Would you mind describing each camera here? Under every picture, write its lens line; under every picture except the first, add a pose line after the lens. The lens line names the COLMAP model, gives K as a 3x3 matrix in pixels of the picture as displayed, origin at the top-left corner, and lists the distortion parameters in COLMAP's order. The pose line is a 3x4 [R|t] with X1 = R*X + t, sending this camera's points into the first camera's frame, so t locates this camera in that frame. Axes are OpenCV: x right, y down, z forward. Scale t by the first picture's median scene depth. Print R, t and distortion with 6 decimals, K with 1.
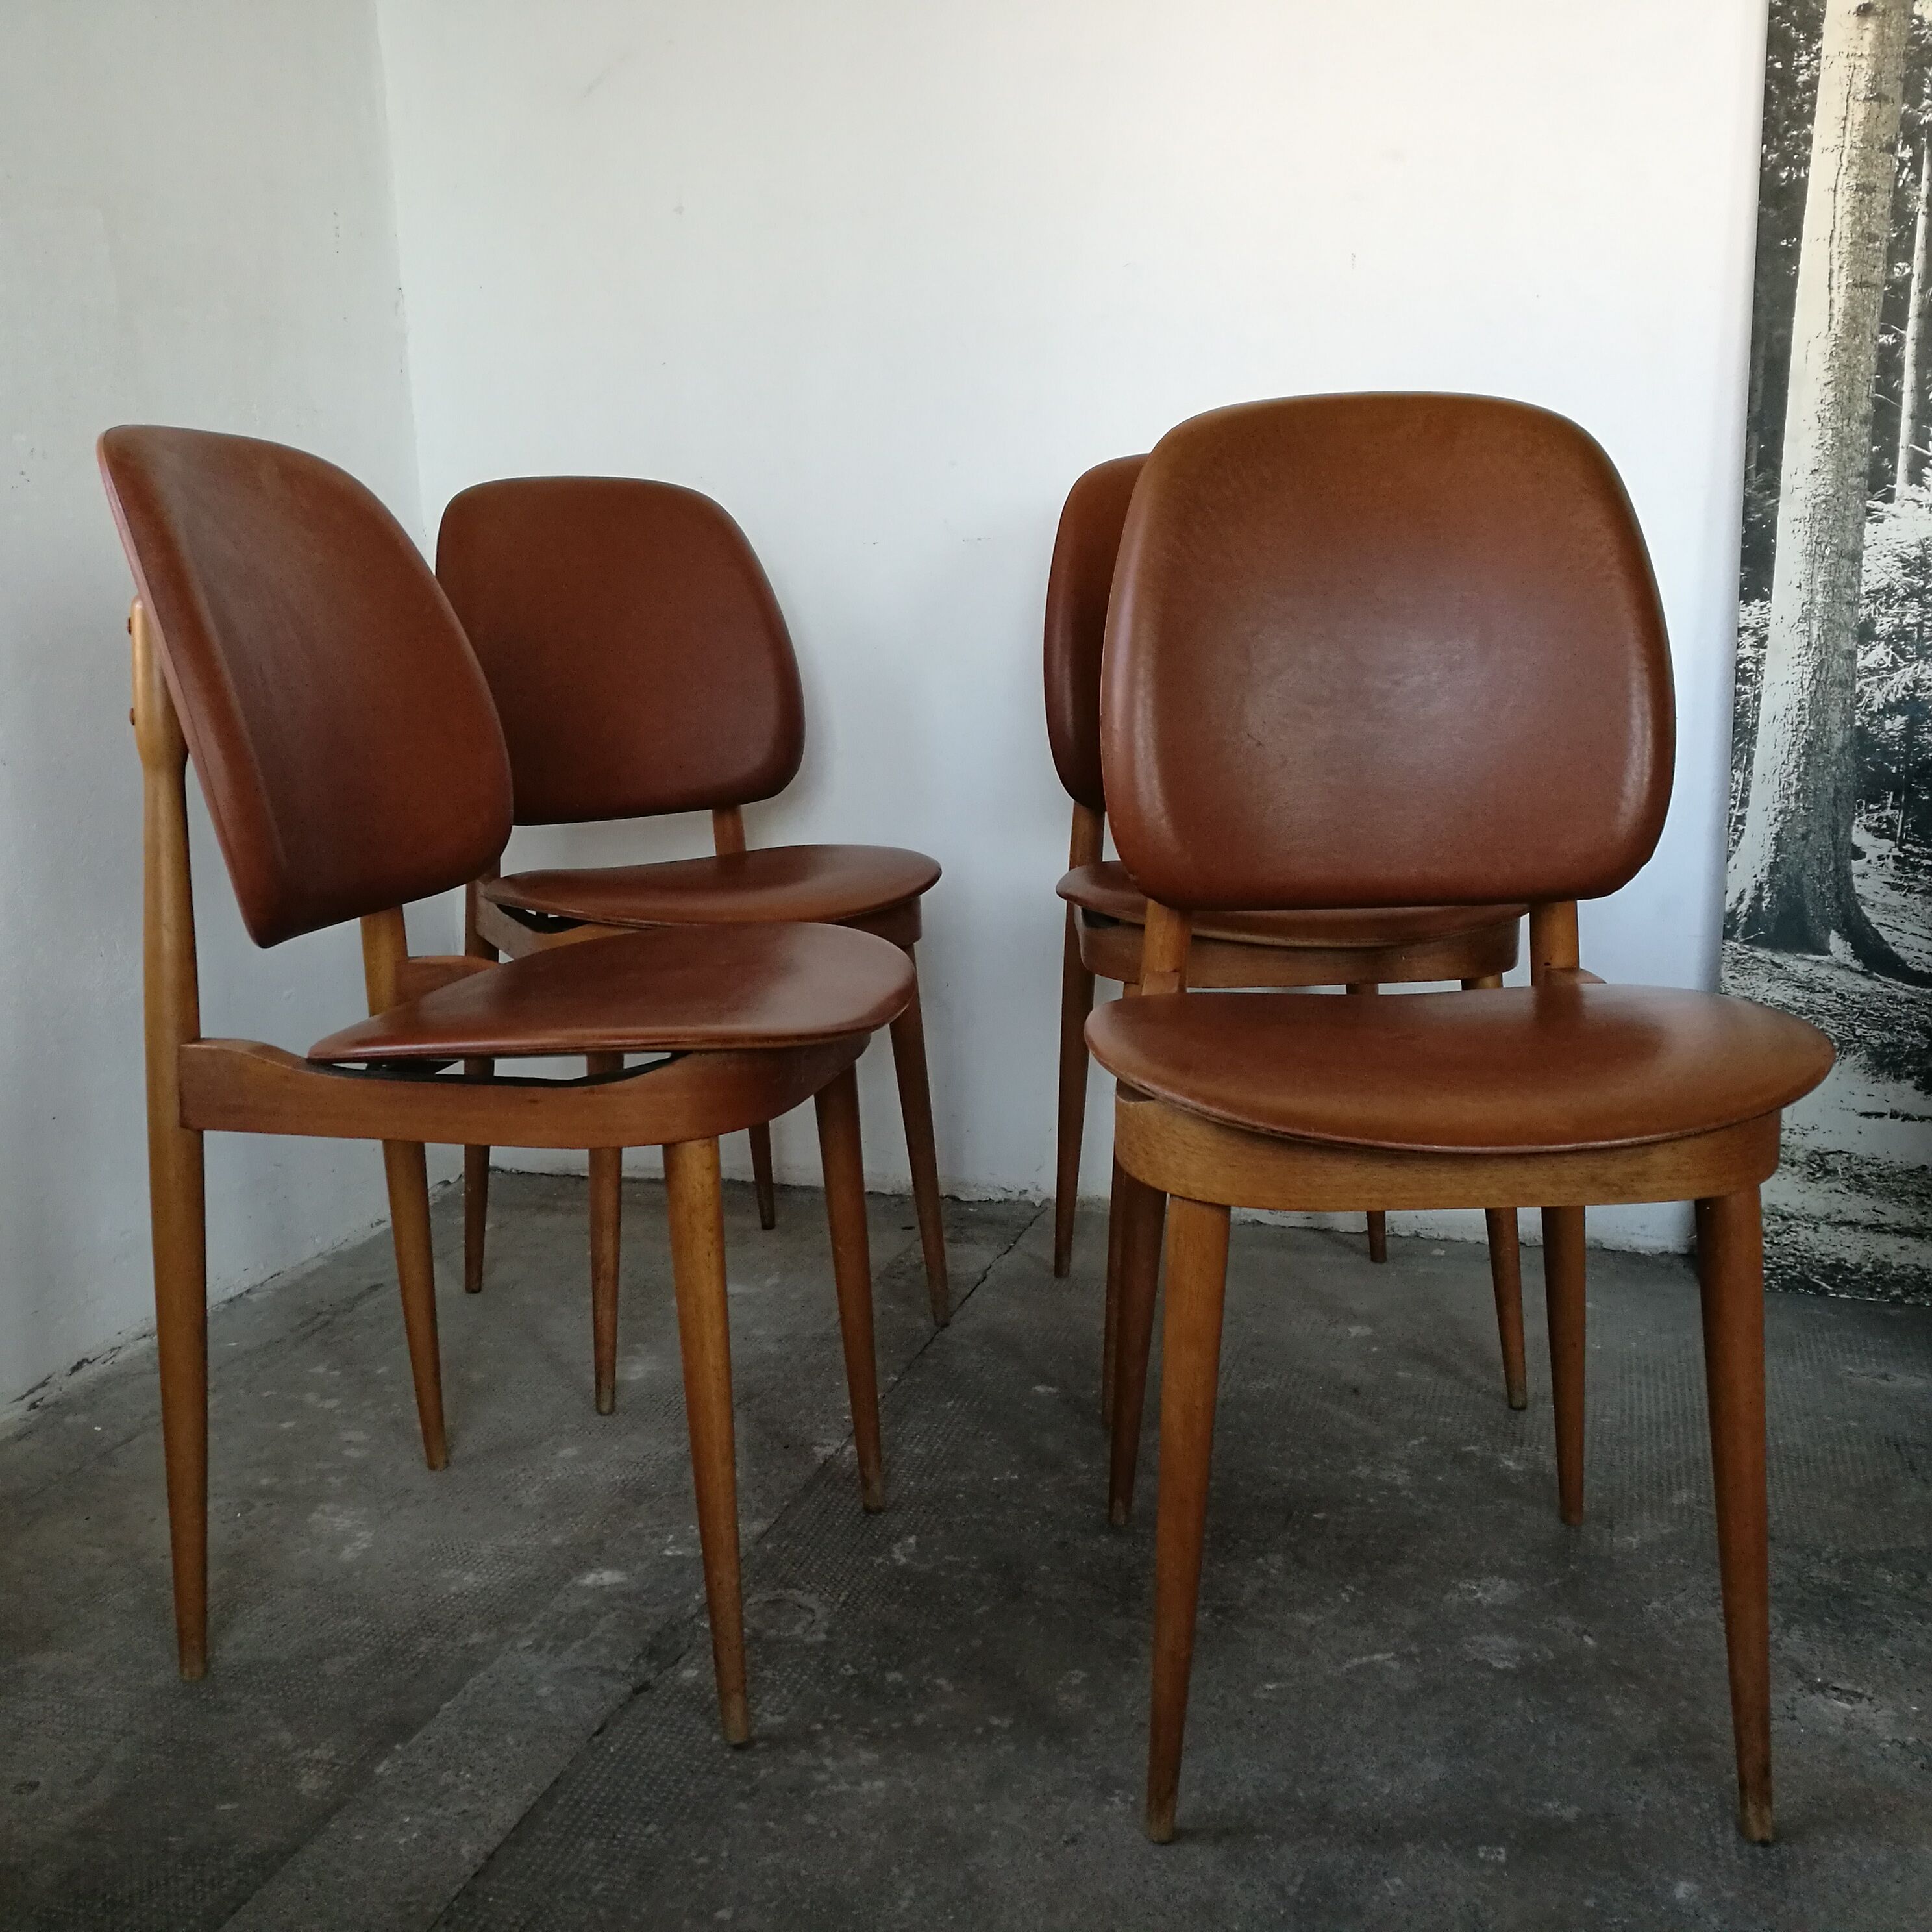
lens RADIAL K [[1991.9, 0, 967.8], [0, 1991.9, 976.1], [0, 0, 1]] dist [-0.012012, 0.000000]
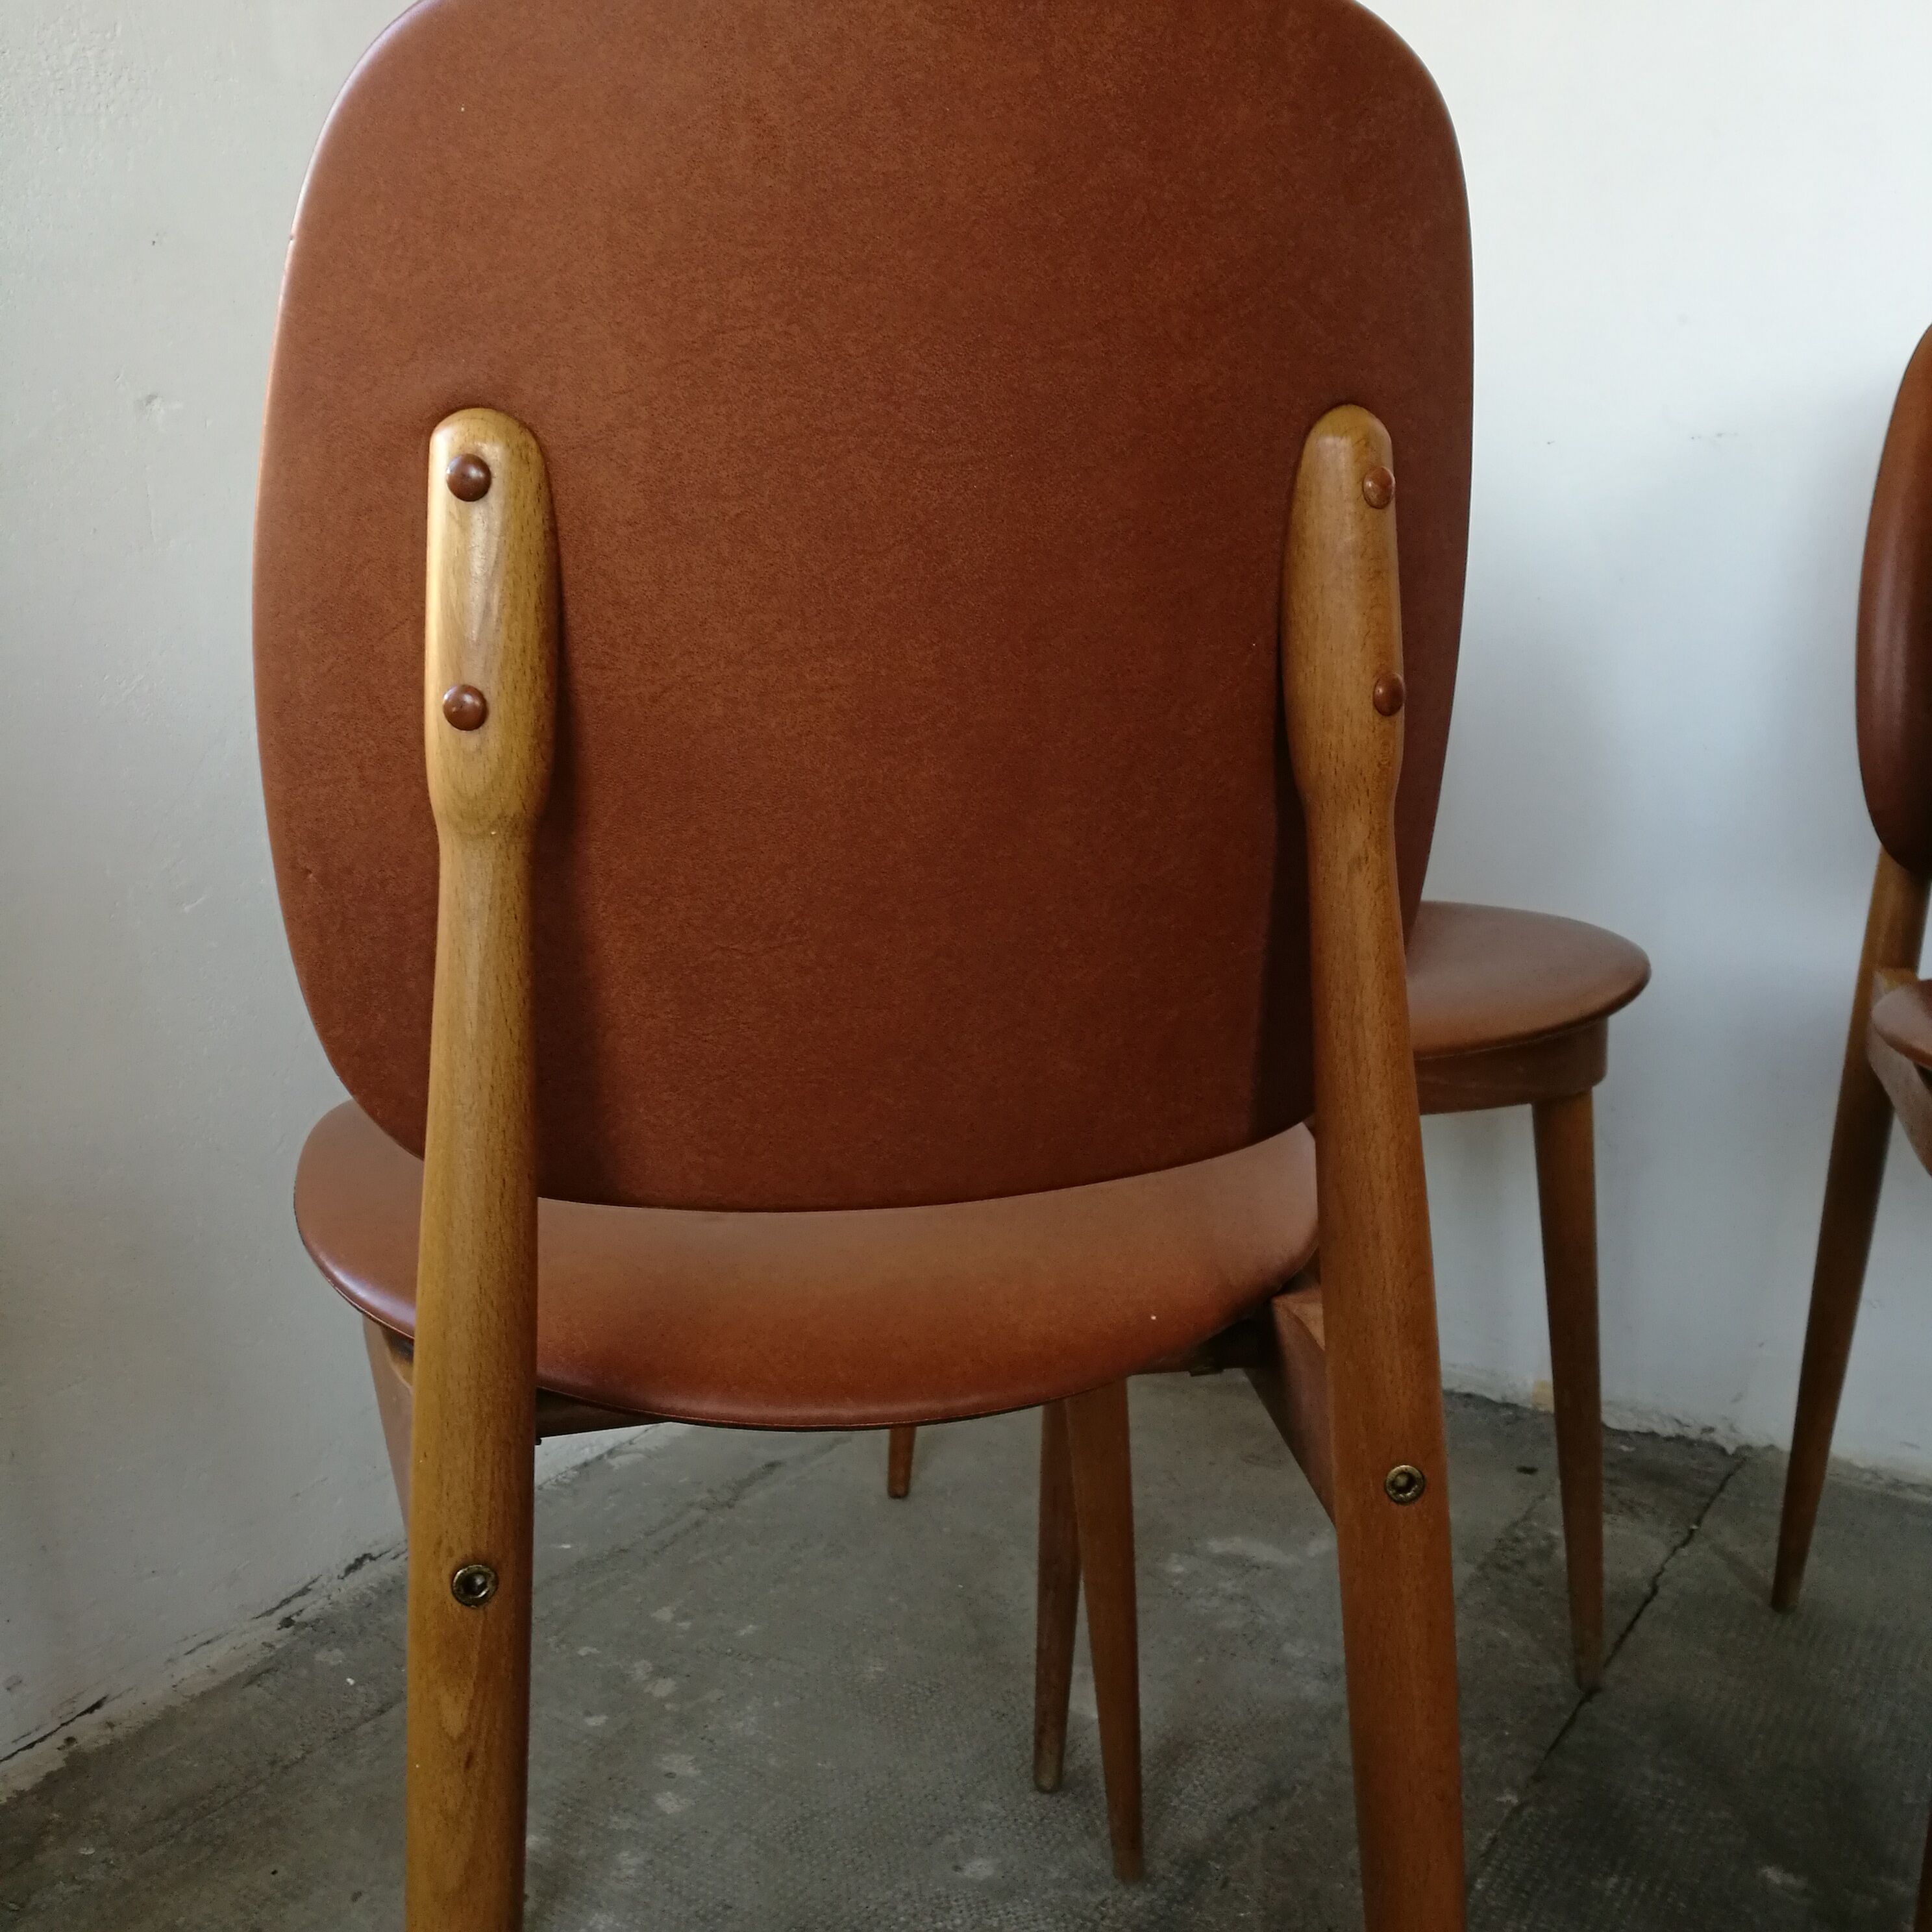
lens RADIAL K [[1991.9, 0, 958.5], [0, 1991.9, 986.5], [0, 0, 1]] dist [-0.012012, 0.000000]
pose [[0.958731, 0.066975, -0.276315, -0.053006], [-0.061837, 0.997713, 0.027276, -0.057348], [0.277510, -0.009064, 0.960680, 0.406512]]
